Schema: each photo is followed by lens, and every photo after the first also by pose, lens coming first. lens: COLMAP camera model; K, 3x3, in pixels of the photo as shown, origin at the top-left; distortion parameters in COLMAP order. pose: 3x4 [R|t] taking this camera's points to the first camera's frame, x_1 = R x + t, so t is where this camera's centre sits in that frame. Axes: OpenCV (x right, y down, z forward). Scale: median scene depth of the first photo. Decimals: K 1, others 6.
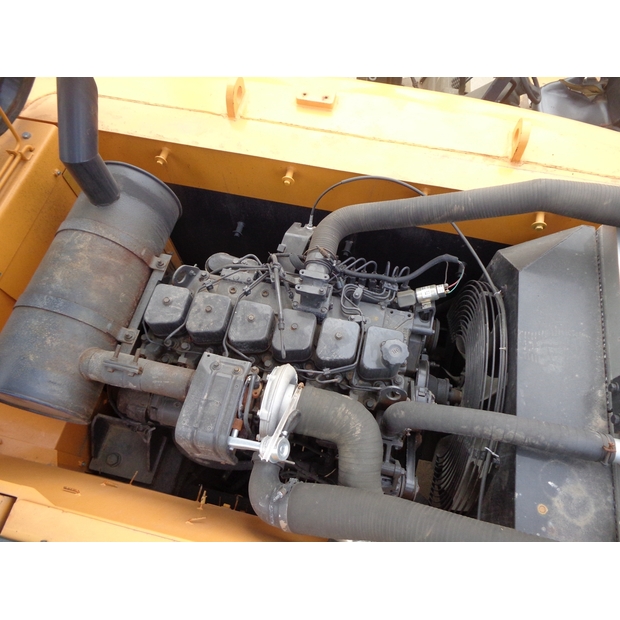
lens RADIAL K [[463.8, 0, 310.0], [0, 463.8, 310.0], [0, 0, 1]] dist [0.007524, 0.002780]
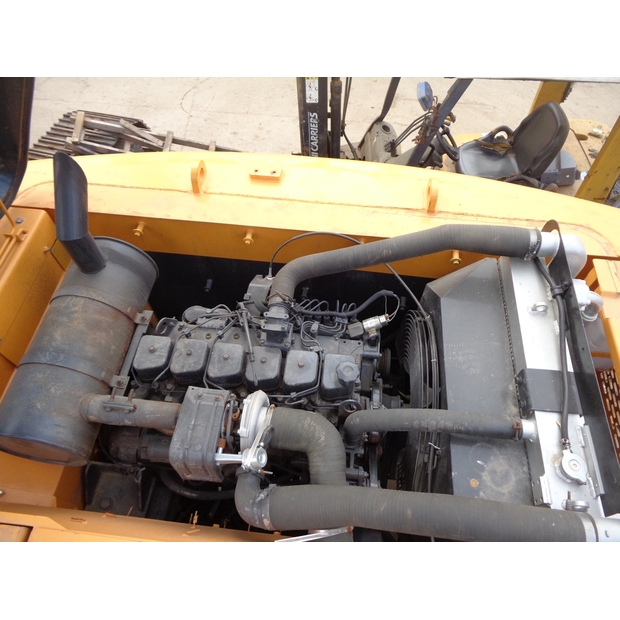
lens RADIAL K [[463.8, 0, 310.0], [0, 463.8, 310.0], [0, 0, 1]] dist [0.007524, 0.002780]
pose [[0.993702, -0.086690, 0.070999, 0.011891], [0.094380, 0.989070, -0.113280, 0.053159], [-0.060402, 0.119268, 0.991023, -0.192637]]
